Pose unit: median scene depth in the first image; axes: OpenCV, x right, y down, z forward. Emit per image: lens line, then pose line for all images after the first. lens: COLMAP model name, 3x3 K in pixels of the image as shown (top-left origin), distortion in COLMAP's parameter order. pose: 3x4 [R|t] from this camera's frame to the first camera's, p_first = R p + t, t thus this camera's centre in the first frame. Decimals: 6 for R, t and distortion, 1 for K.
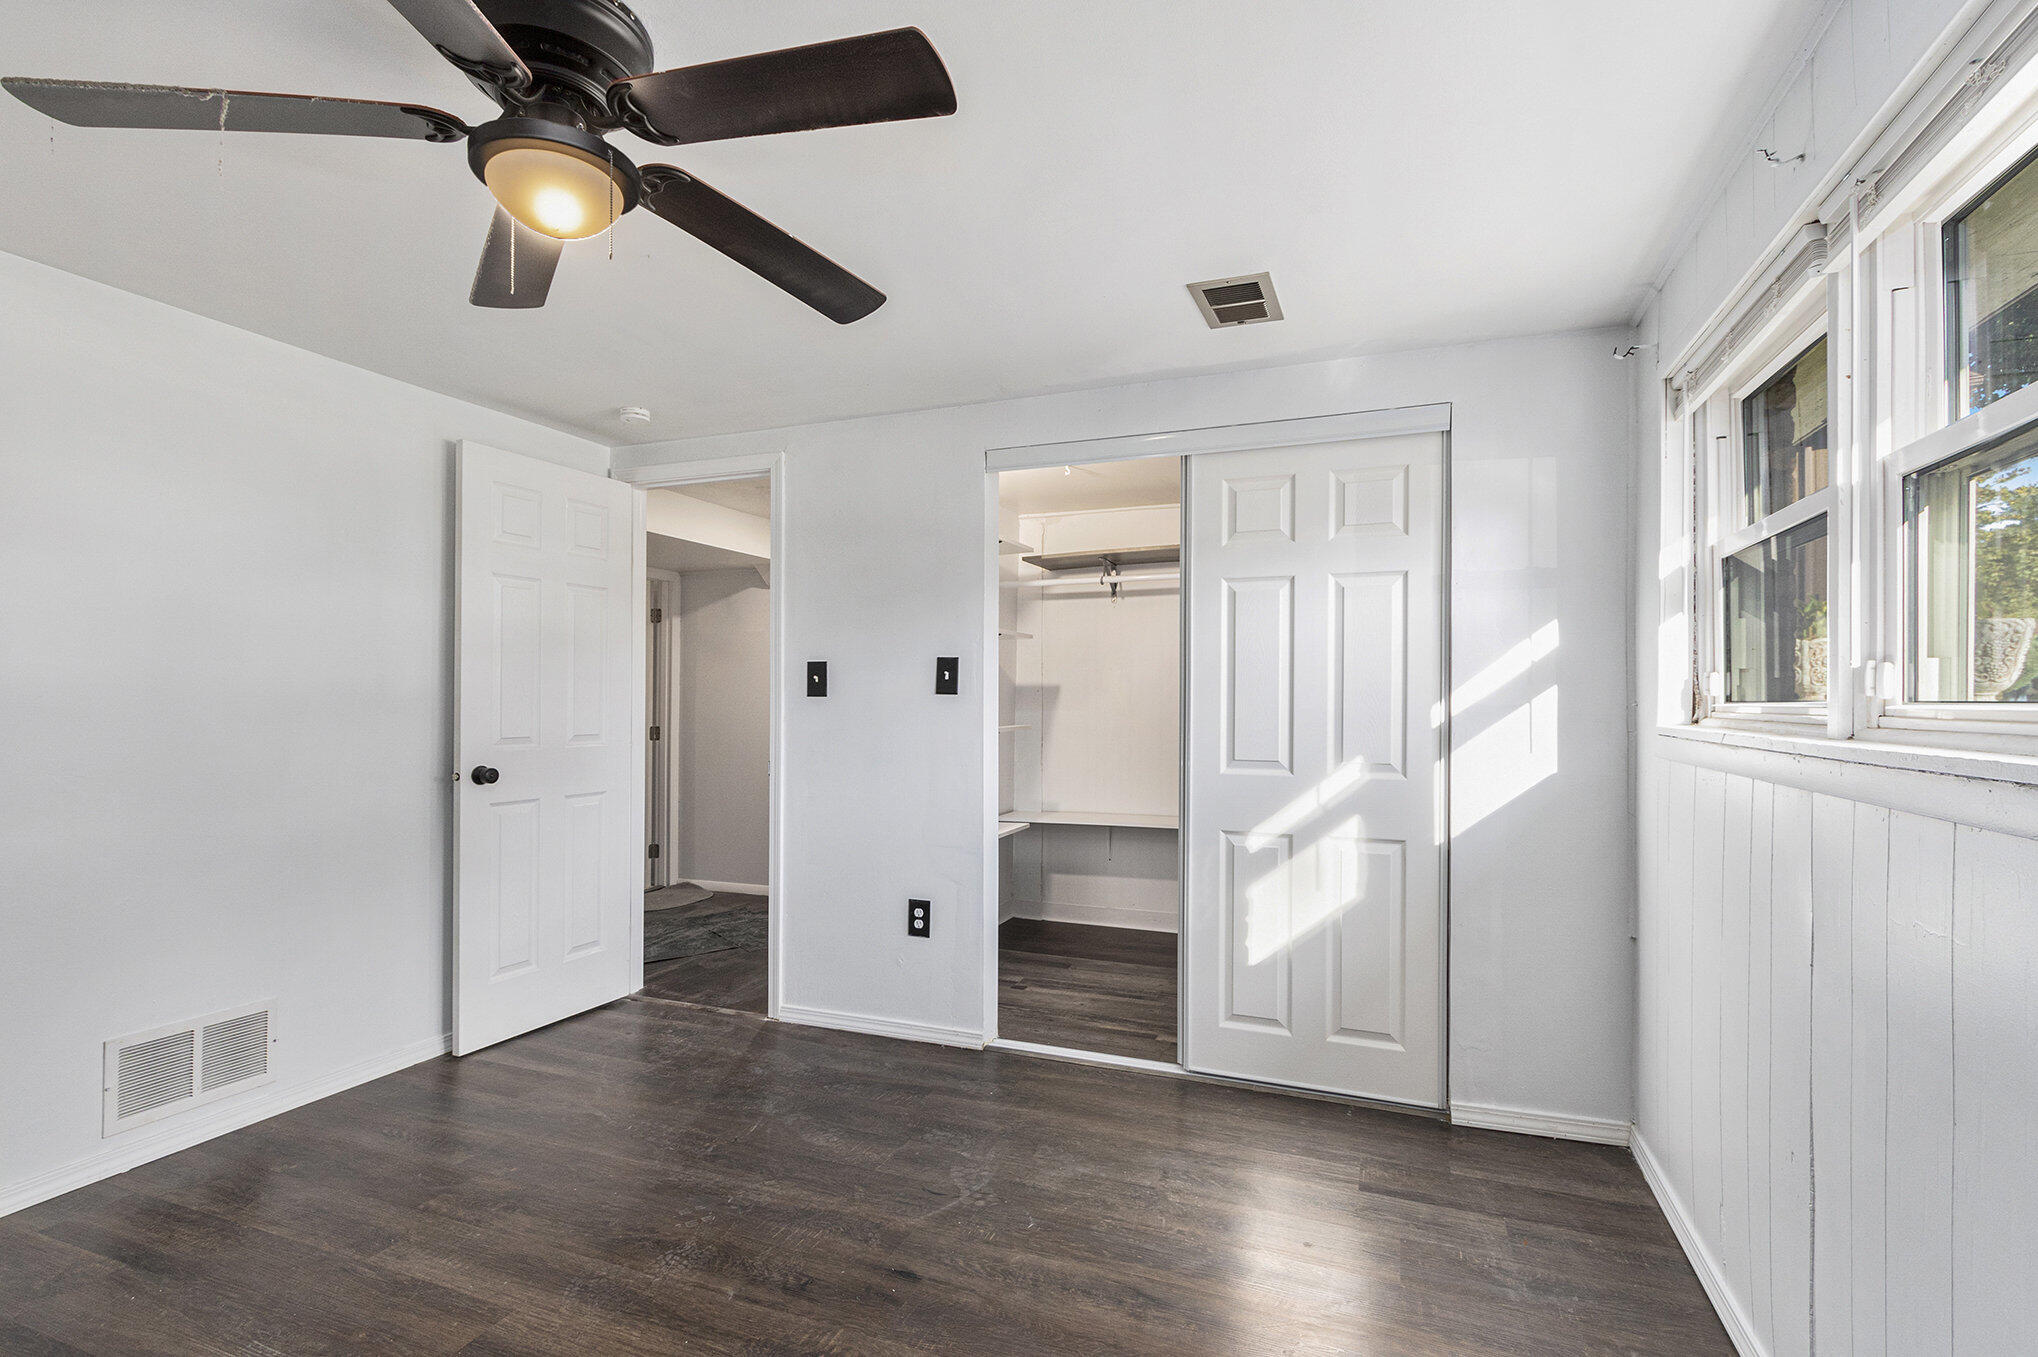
lens RADIAL K [[943.9, 0, 1000.7], [0, 943.9, 682.7], [0, 0, 1]] dist [-0.000964, 0.000740]
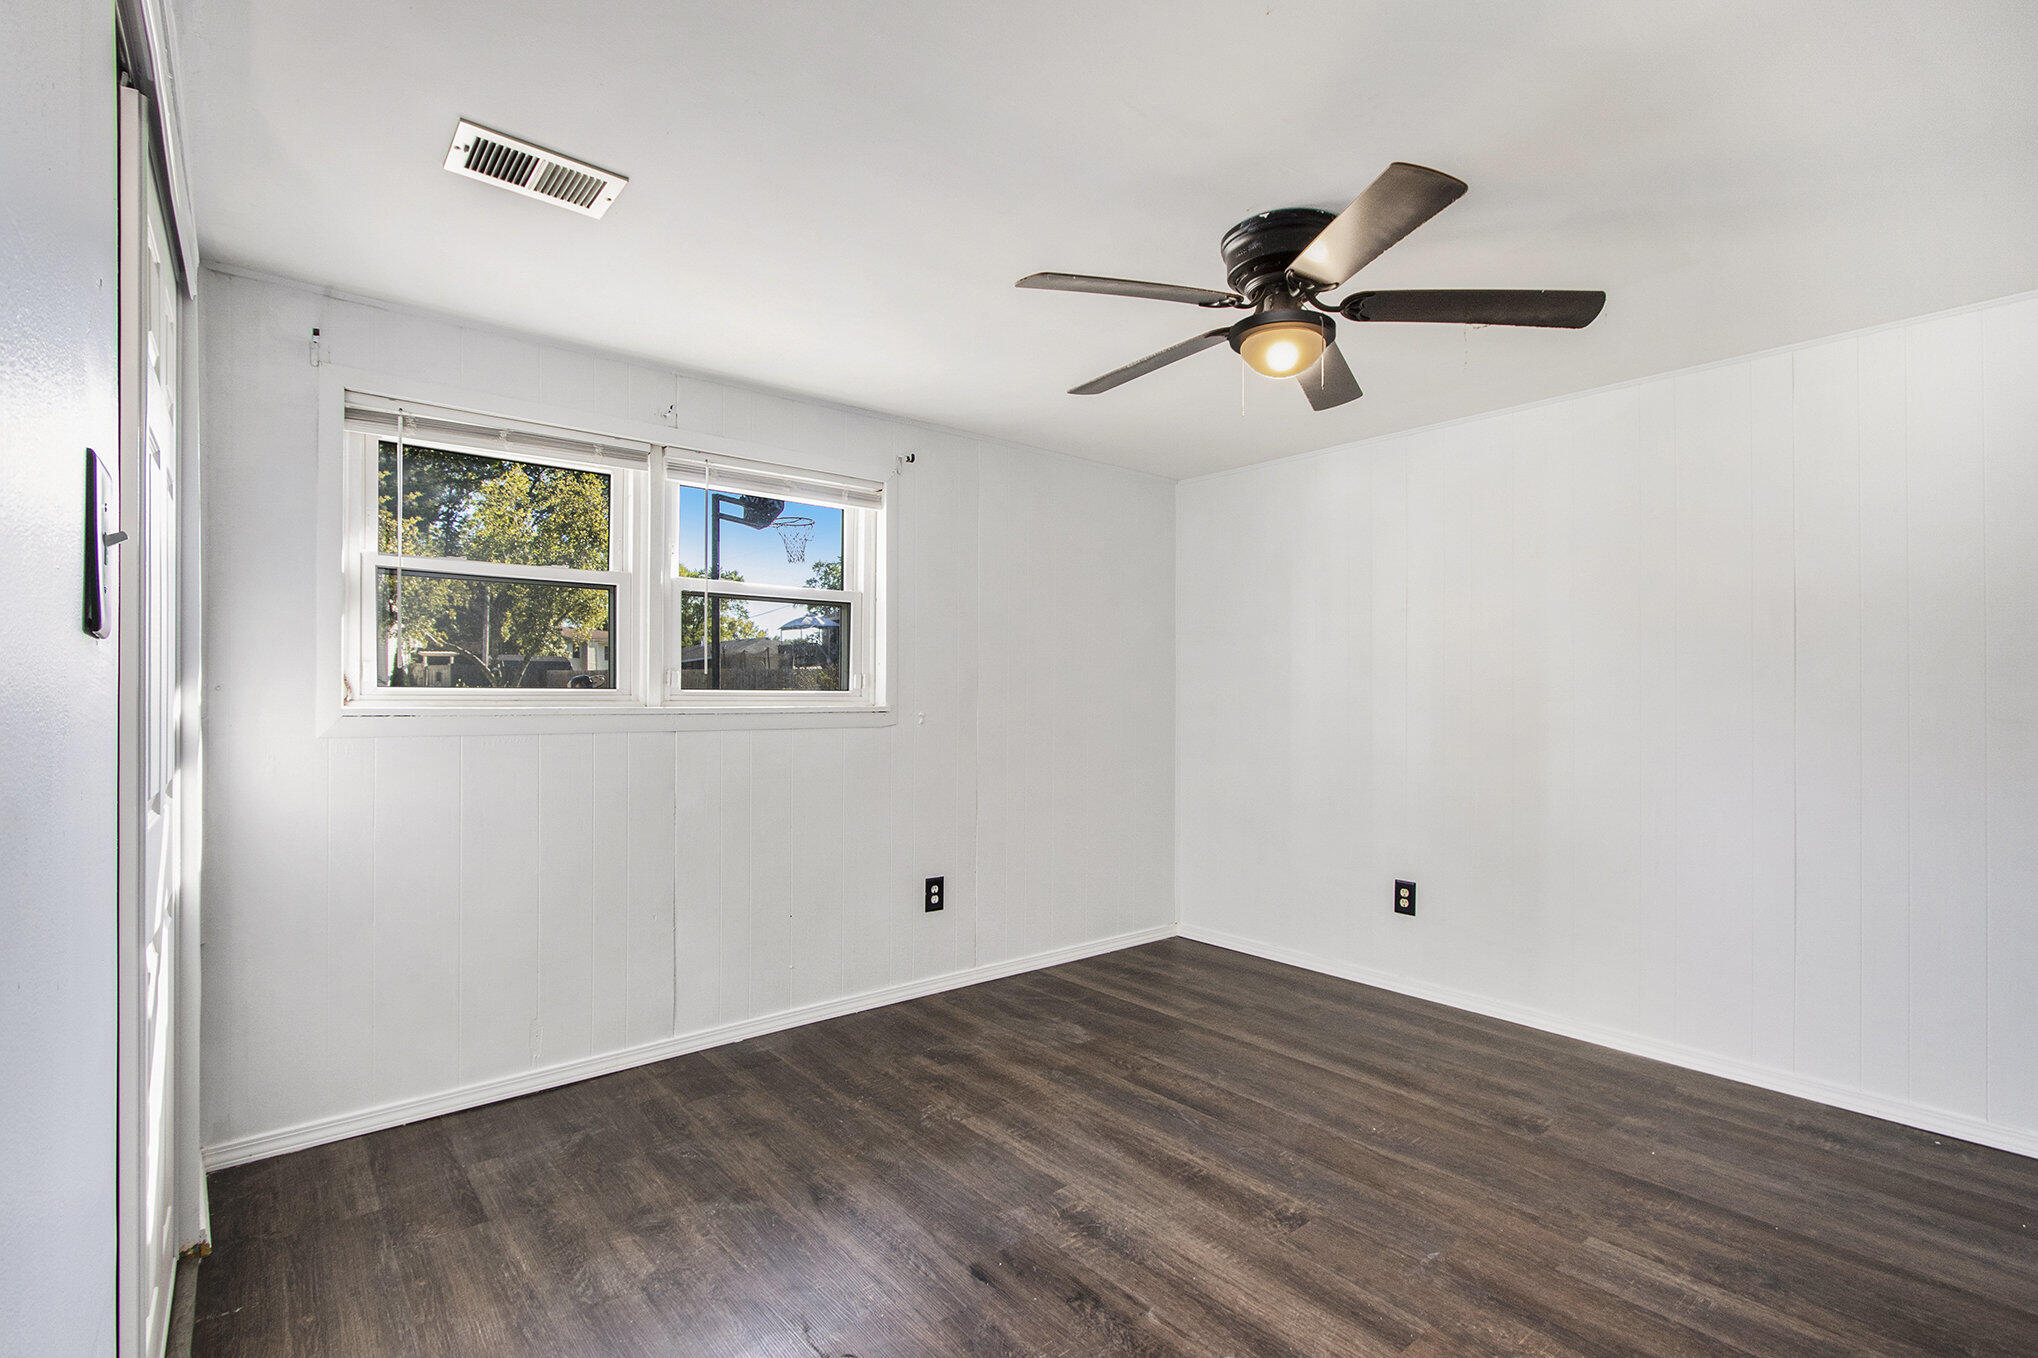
lens RADIAL K [[943.9, 0, 1004.8], [0, 943.9, 680.1], [0, 0, 1]] dist [-0.000964, 0.000740]
pose [[-0.877635, -0.005122, 0.479303, -0.605266], [-0.008093, 0.999959, -0.004132, 0.009155], [-0.479262, -0.007506, -0.877640, 1.896139]]
